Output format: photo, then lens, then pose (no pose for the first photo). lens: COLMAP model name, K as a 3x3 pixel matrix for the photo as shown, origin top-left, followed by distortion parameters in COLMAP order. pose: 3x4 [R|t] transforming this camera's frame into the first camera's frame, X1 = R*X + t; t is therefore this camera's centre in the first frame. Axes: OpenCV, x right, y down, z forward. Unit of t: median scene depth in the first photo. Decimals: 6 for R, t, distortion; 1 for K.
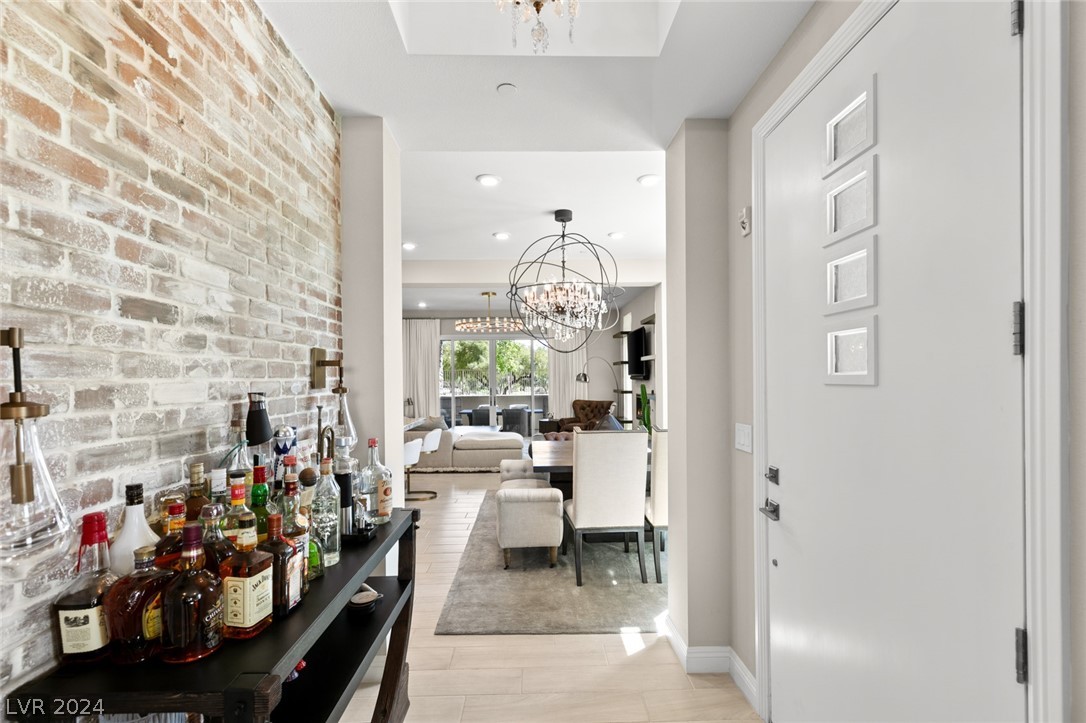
lens RADIAL K [[496.8, 0, 544.1], [0, 496.8, 381.8], [0, 0, 1]] dist [0.000278, 0.002624]
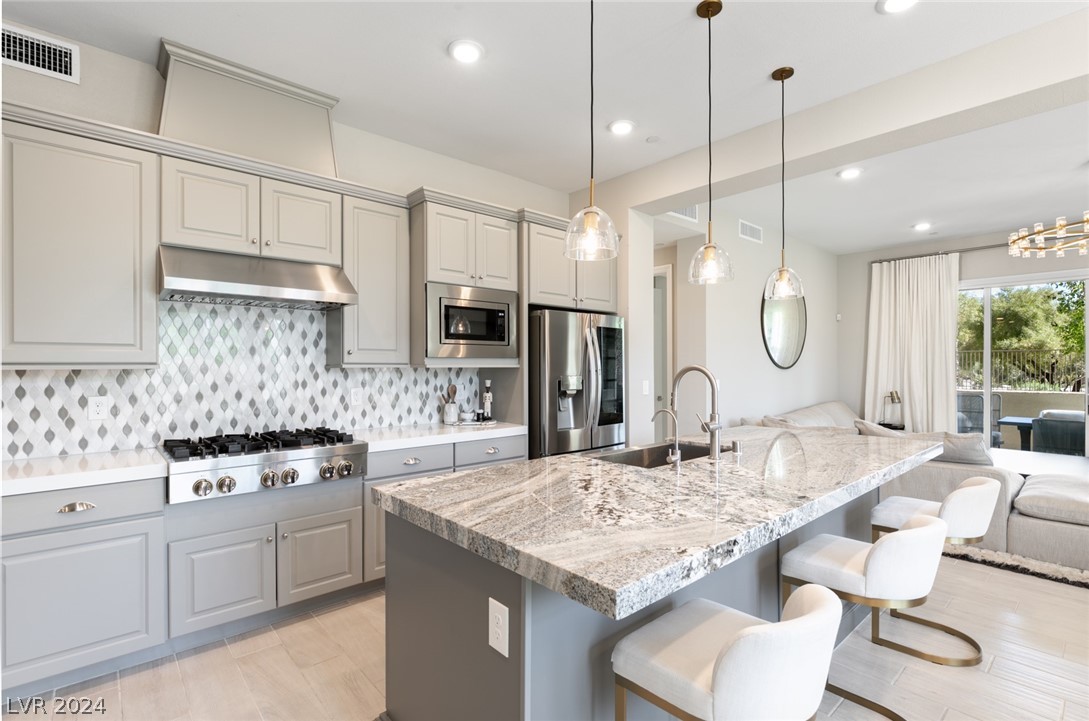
lens RADIAL K [[511.4, 0, 542.6], [0, 511.4, 367.0], [0, 0, 1]] dist [-0.011178, 0.004034]
pose [[0.648789, 0.006536, -0.760940, -0.077245], [-0.010309, 0.999947, -0.000200, 0.007409], [0.760899, 0.007974, 0.648822, 0.273355]]
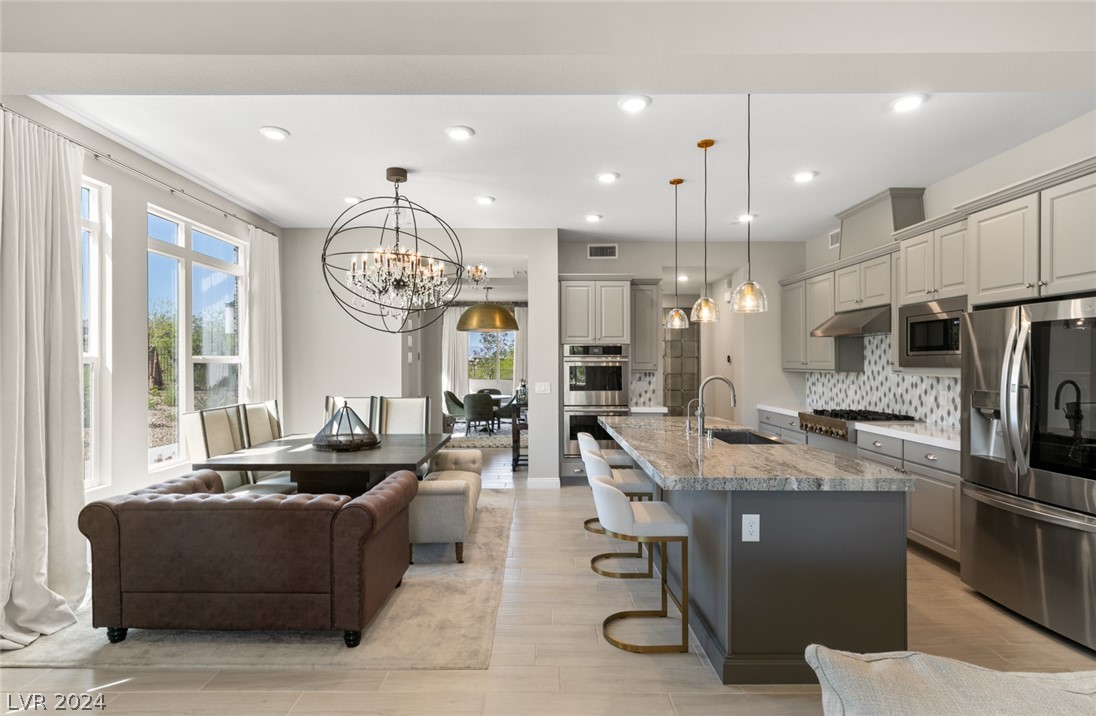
lens RADIAL K [[520.4, 0, 544.5], [0, 520.4, 358.9], [0, 0, 1]] dist [0.005015, 0.000740]
pose [[-0.999838, 0.008670, 0.015763, -0.094800], [0.008715, 0.999958, 0.002819, -0.006767], [-0.015738, 0.002956, -0.999872, 0.796890]]
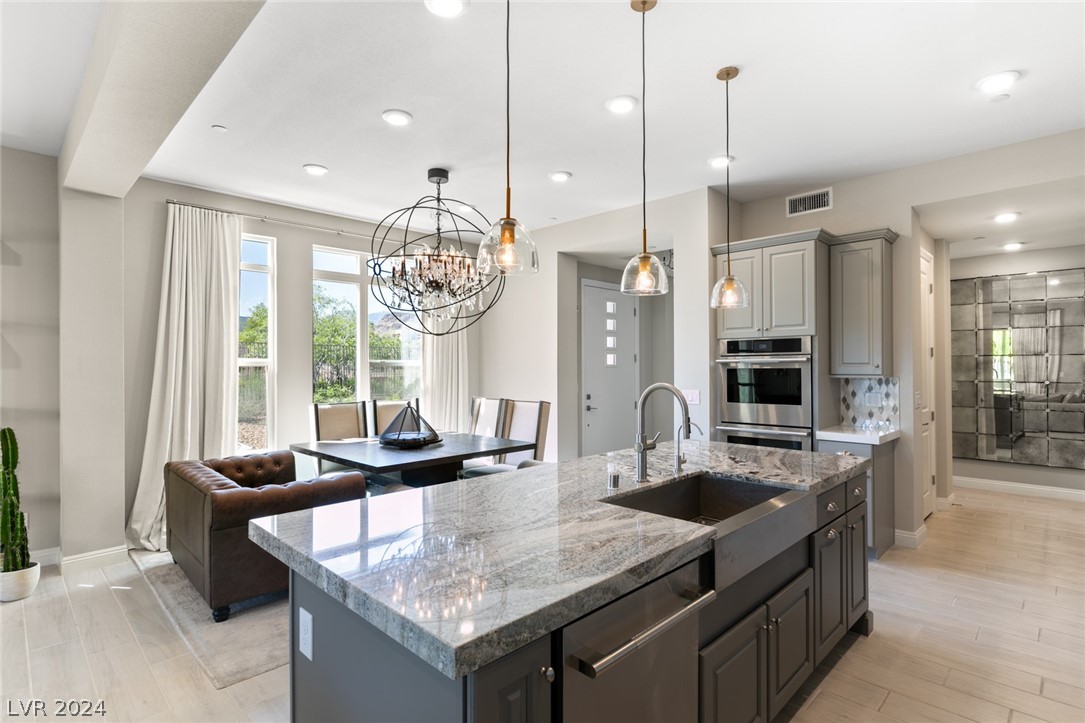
lens RADIAL K [[514.9, 0, 552.4], [0, 514.9, 363.8], [0, 0, 1]] dist [-0.012159, 0.003812]
pose [[-0.715563, 0.014891, 0.698390, -0.302360], [0.016768, 0.999851, -0.004139, -0.001649], [-0.698347, 0.008749, -0.715706, 0.628332]]
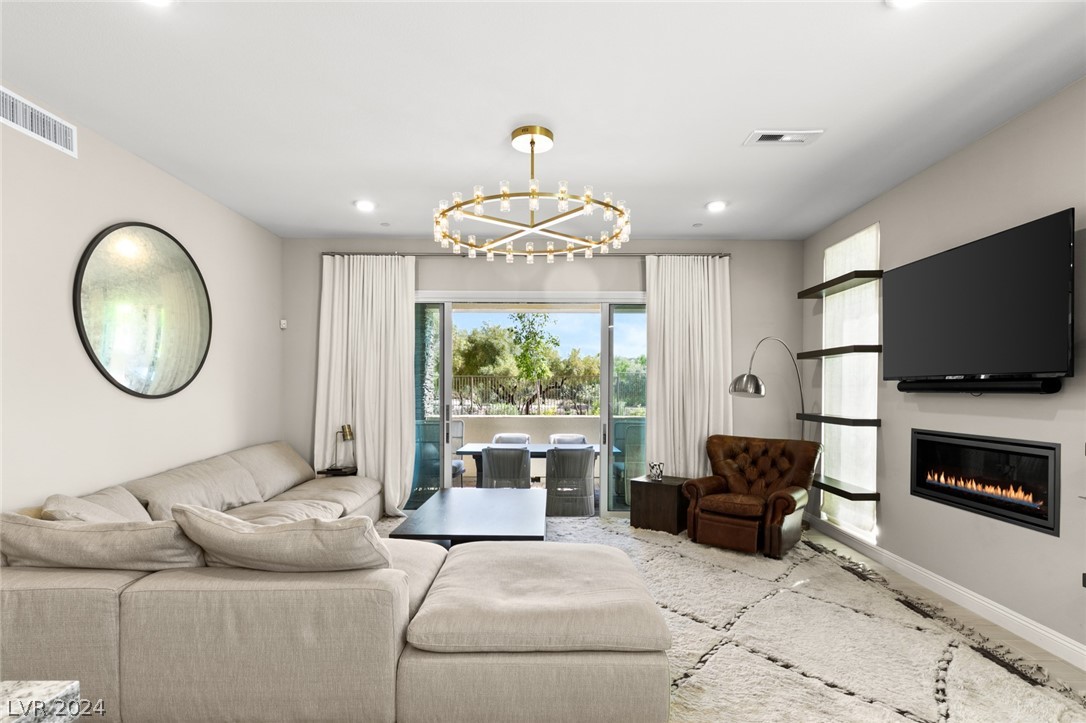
lens RADIAL K [[524.2, 0, 547.4], [0, 524.2, 387.7], [0, 0, 1]] dist [0.016368, -0.000806]
pose [[0.999553, 0.012461, -0.027185, -0.071321], [-0.012770, 0.999855, -0.011234, 0.000562], [0.027041, 0.011576, 0.999567, 0.512059]]
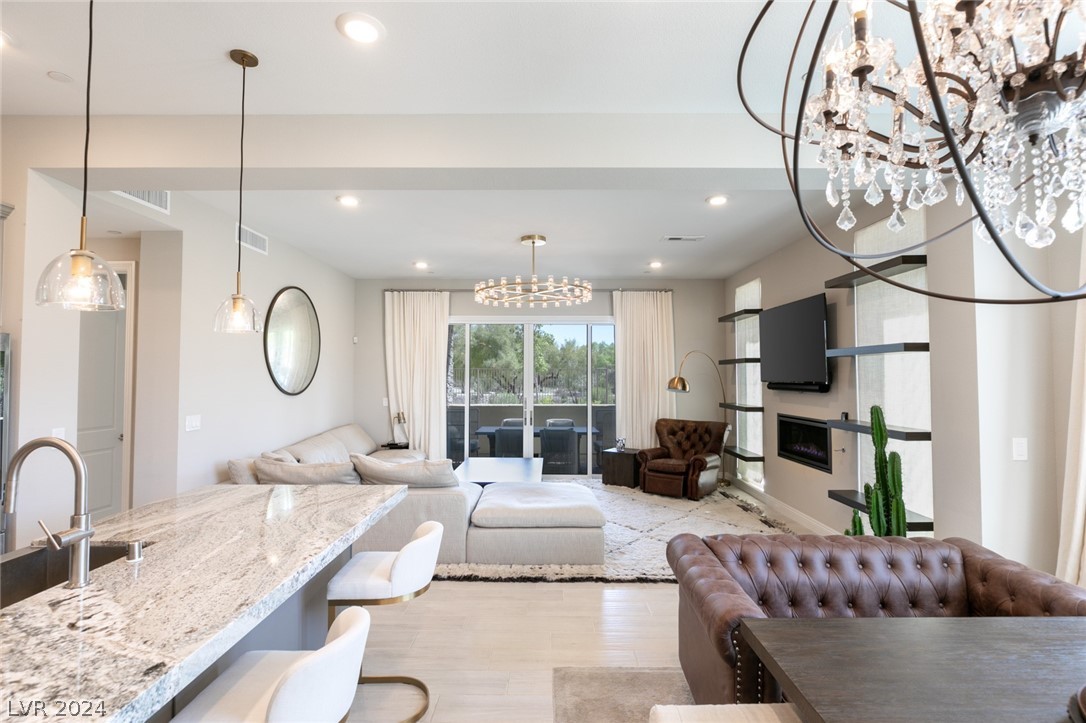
lens RADIAL K [[515.4, 0, 542.0], [0, 515.4, 362.2], [0, 0, 1]] dist [-0.012159, 0.003812]
pose [[0.999426, 0.009262, -0.032585, -0.064608], [-0.010431, 0.999302, -0.035883, -0.010556], [0.032230, 0.036202, 0.998825, 0.329893]]
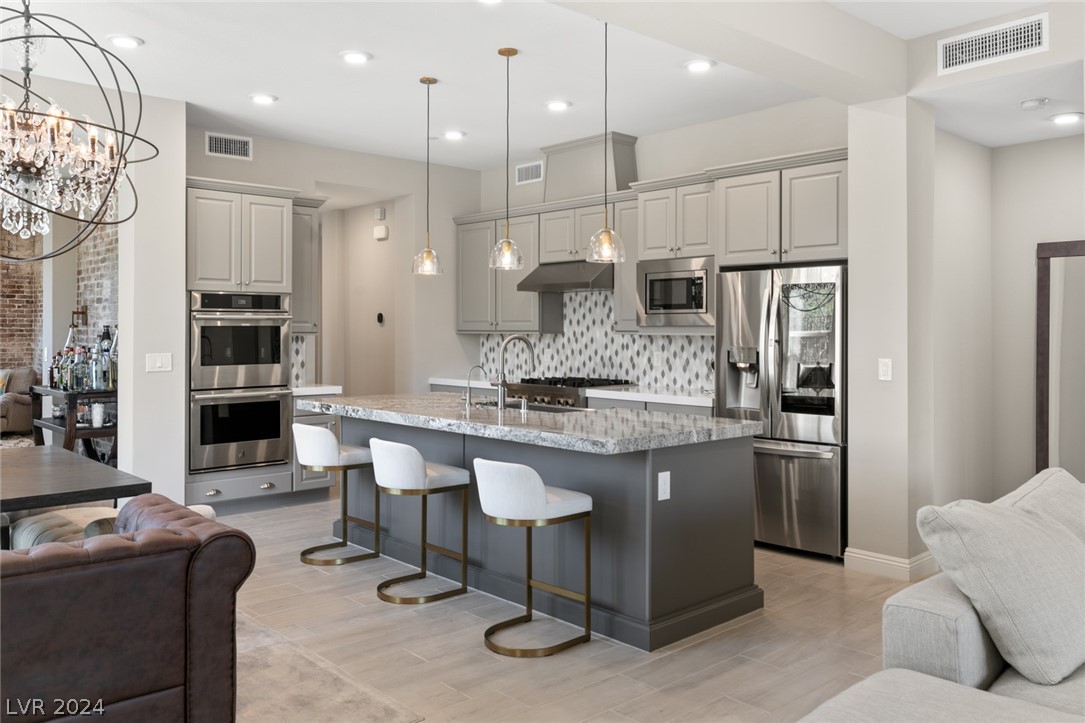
lens RADIAL K [[841.6, 0, 510.4], [0, 841.6, 312.2], [0, 0, 1]] dist [0.025988, -0.008776]
pose [[-0.772299, -0.005028, -0.635240, 0.085975], [-0.001874, 0.999982, -0.005637, -0.003690], [0.635257, -0.003163, -0.772295, 0.803963]]
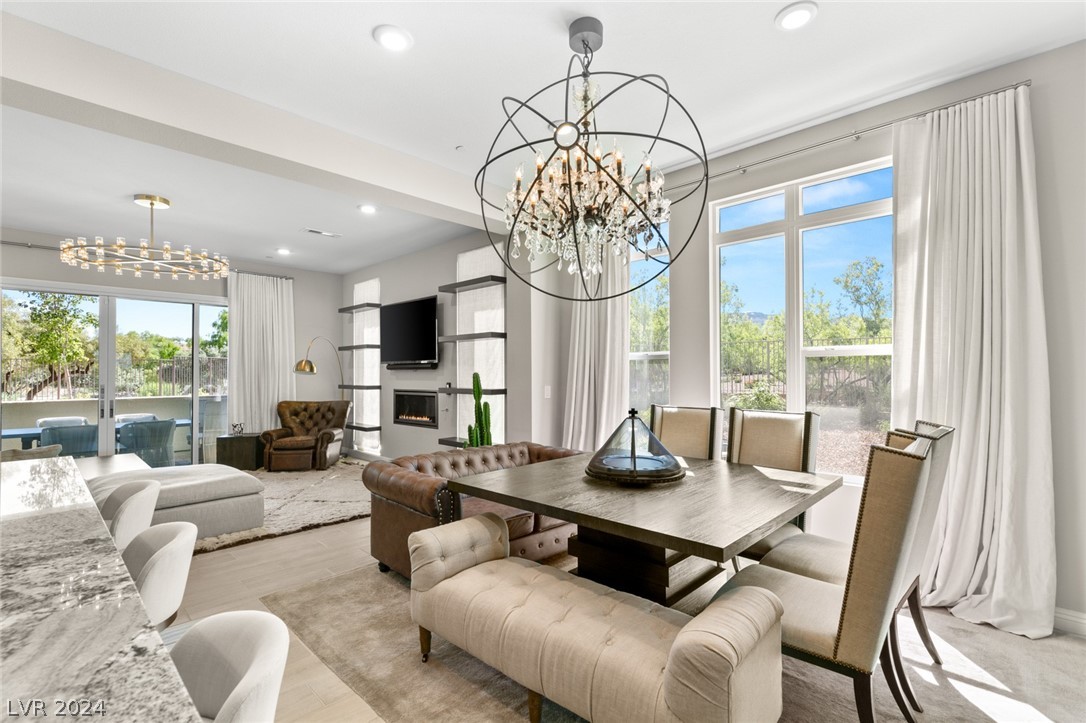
lens RADIAL K [[496.8, 0, 547.5], [0, 496.8, 381.5], [0, 0, 1]] dist [0.000278, 0.002624]
pose [[0.712486, -0.005869, 0.701662, -0.144076], [0.004815, 0.999982, 0.003474, 0.009247], [-0.701670, 0.000903, 0.712501, 0.278283]]
